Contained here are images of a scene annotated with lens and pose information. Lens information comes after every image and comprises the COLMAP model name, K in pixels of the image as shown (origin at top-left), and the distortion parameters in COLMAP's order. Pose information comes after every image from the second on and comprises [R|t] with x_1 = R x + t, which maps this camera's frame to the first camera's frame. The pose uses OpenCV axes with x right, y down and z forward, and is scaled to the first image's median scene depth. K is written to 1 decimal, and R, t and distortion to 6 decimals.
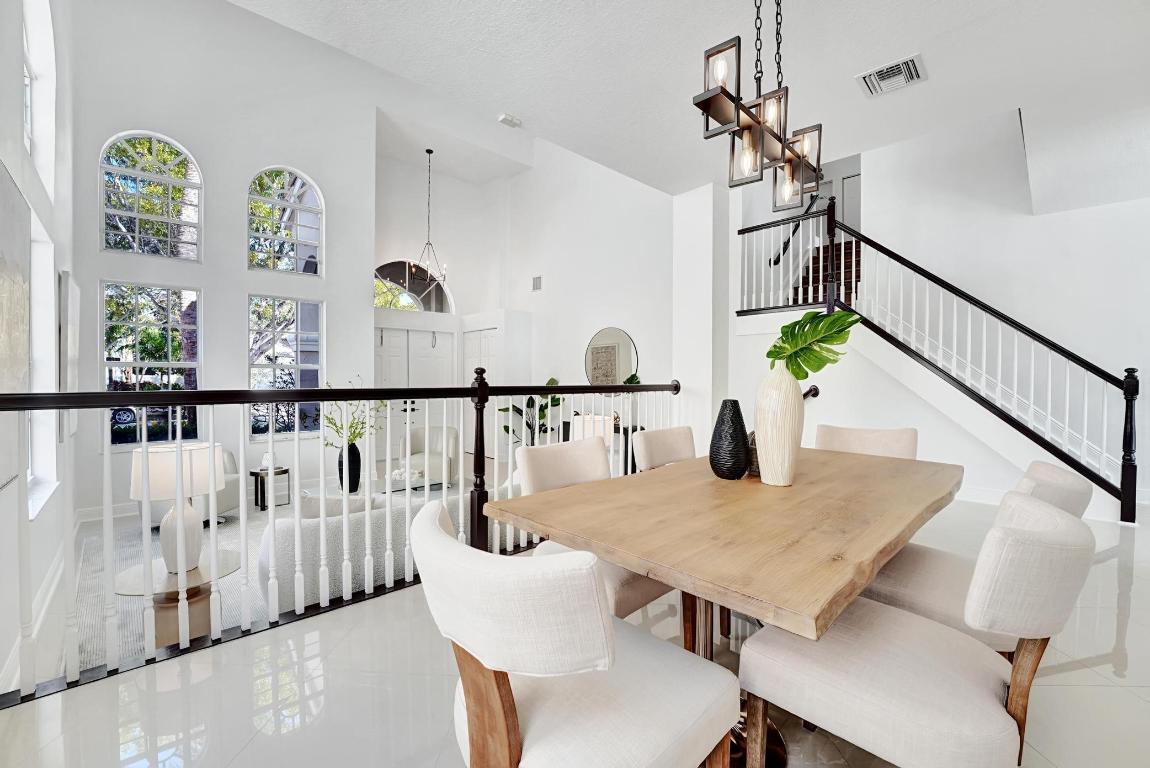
lens RADIAL K [[467.2, 0, 572.3], [0, 467.2, 384.9], [0, 0, 1]] dist [-0.020070, 0.000039]
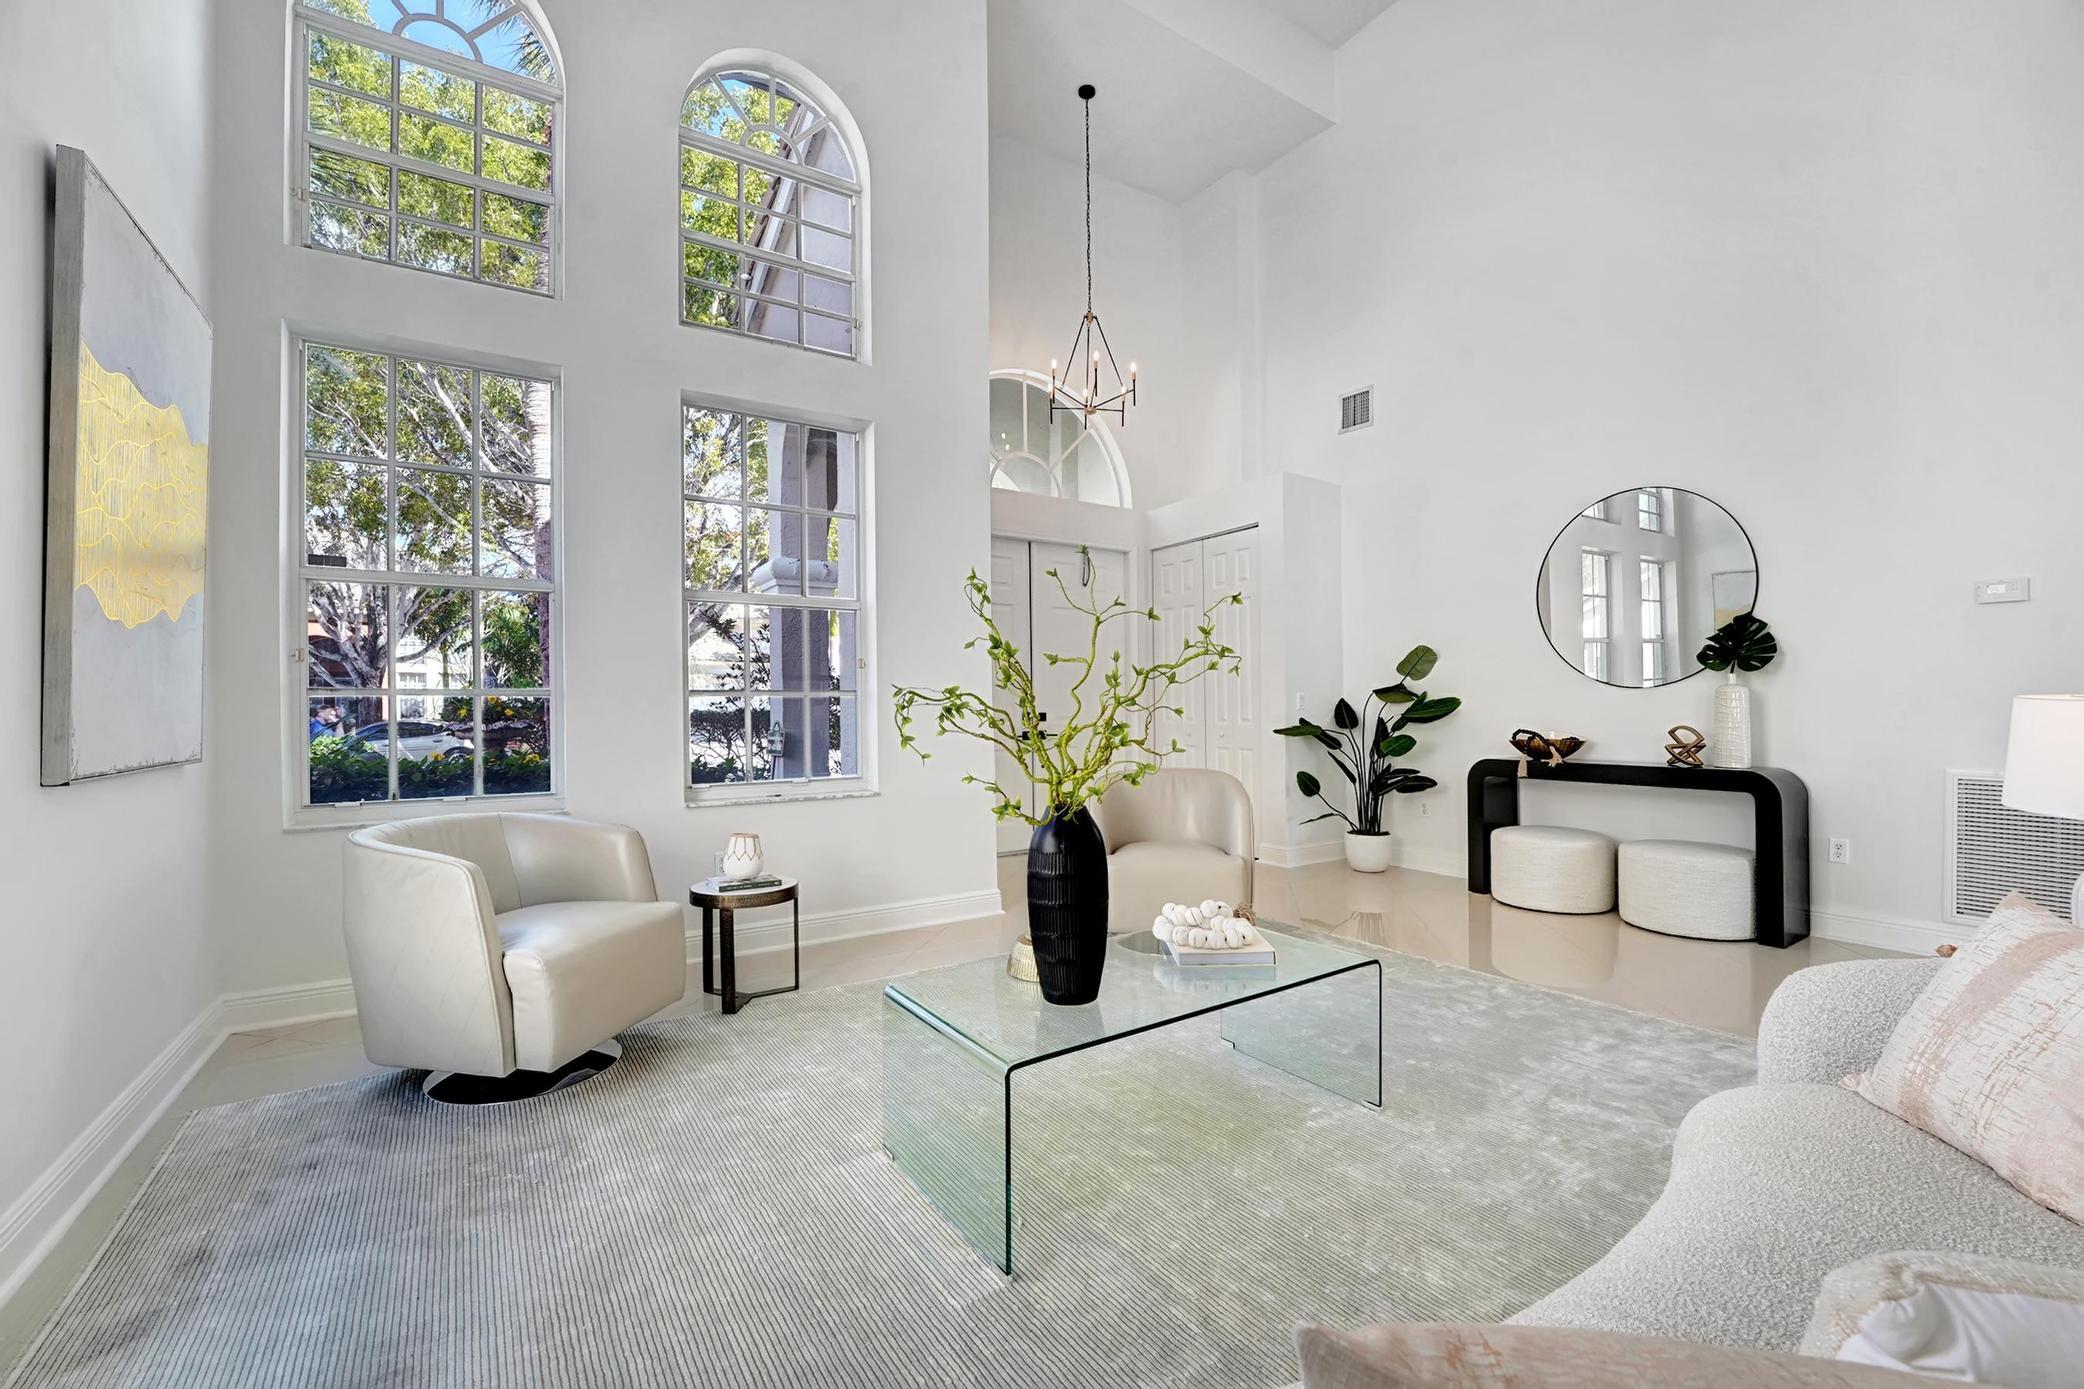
lens RADIAL K [[846.6, 0, 1039.8], [0, 846.6, 700.8], [0, 0, 1]] dist [-0.020070, 0.000039]
pose [[0.983005, -0.002388, -0.183562, -0.348553], [-0.001893, 0.999730, -0.023145, 0.067195], [0.183567, 0.023099, 0.982736, 0.463227]]
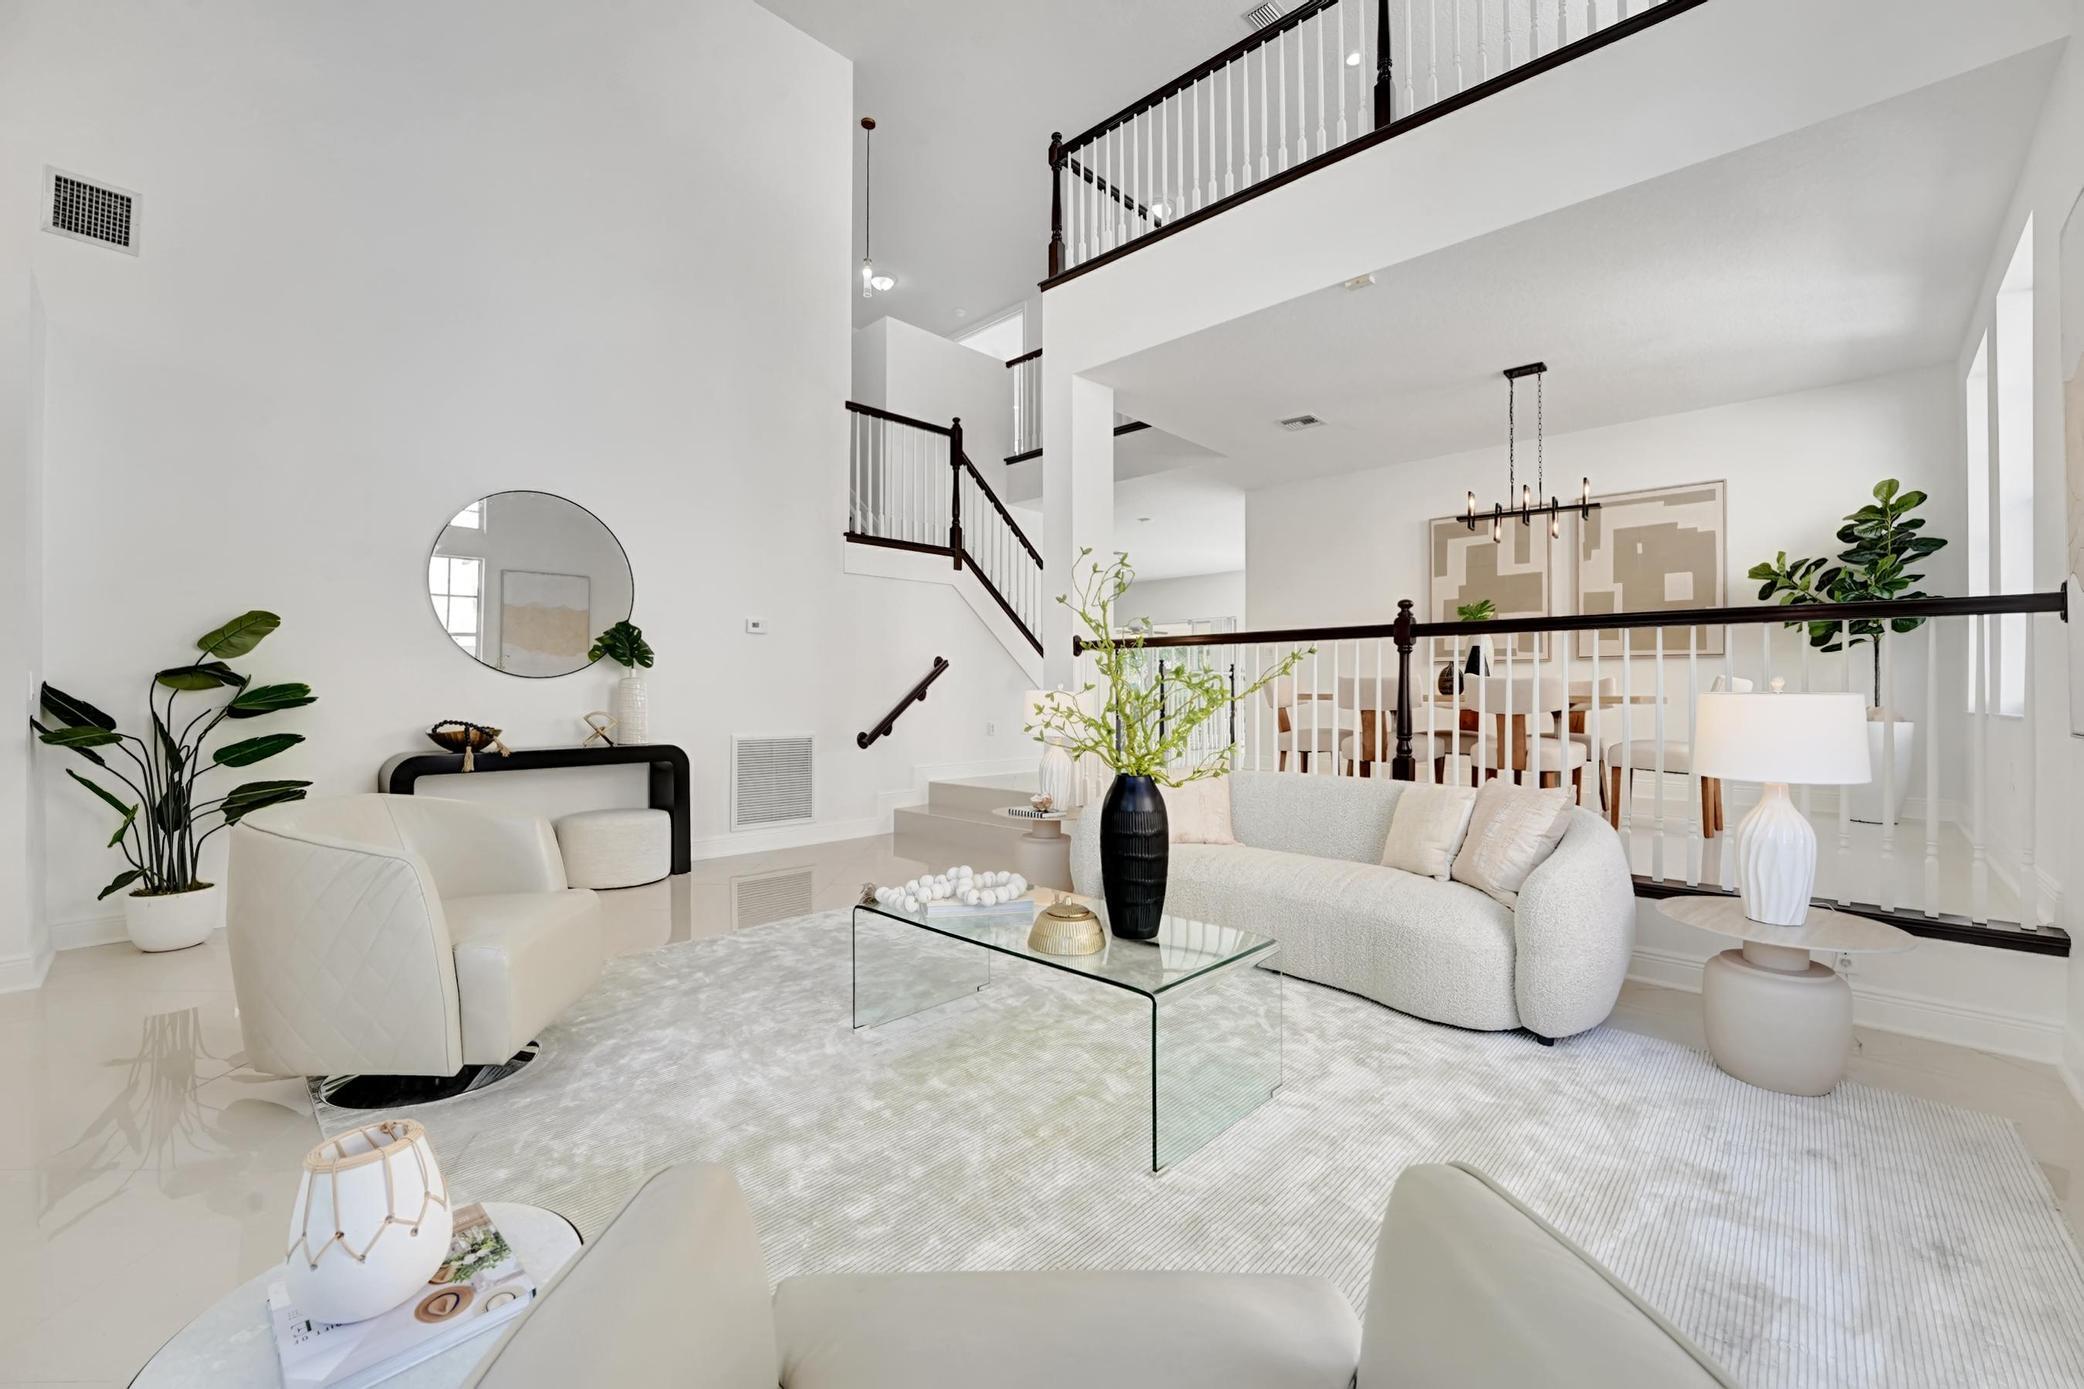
lens RADIAL K [[846.6, 0, 1035.1], [0, 846.6, 687.4], [0, 0, 1]] dist [-0.020070, 0.000039]
pose [[-0.039531, 0.002191, 0.999216, -0.833369], [0.015079, 0.999885, -0.001596, 0.053482], [-0.999105, 0.015004, -0.039559, 0.884444]]
